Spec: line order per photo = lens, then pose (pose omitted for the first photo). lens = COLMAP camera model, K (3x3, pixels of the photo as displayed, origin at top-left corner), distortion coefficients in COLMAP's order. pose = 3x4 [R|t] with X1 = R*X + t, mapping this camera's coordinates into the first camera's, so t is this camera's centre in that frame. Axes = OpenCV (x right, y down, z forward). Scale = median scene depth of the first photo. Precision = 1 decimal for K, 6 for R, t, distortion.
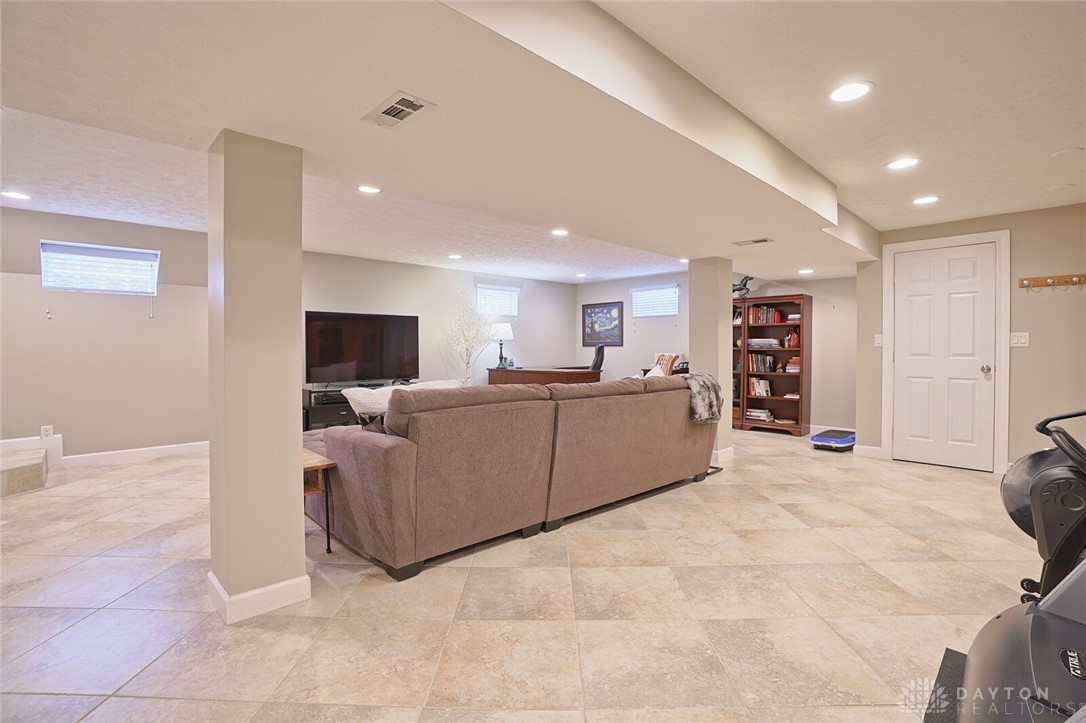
lens RADIAL K [[499.8, 0, 547.6], [0, 499.8, 359.3], [0, 0, 1]] dist [-0.045365, 0.003371]
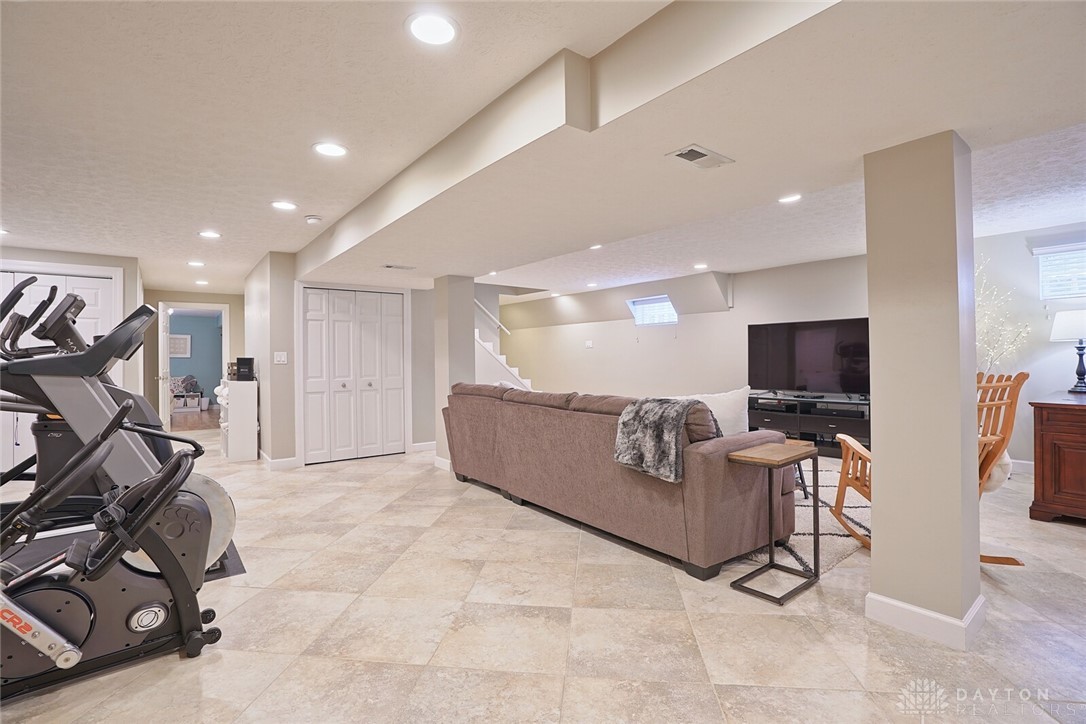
lens RADIAL K [[499.8, 0, 548.8], [0, 499.8, 358.6], [0, 0, 1]] dist [-0.045365, 0.003371]
pose [[-0.099201, 0.007578, -0.995039, 1.357141], [-0.003991, 0.999960, 0.008013, -0.051627], [0.995059, 0.004766, -0.099167, 1.258815]]
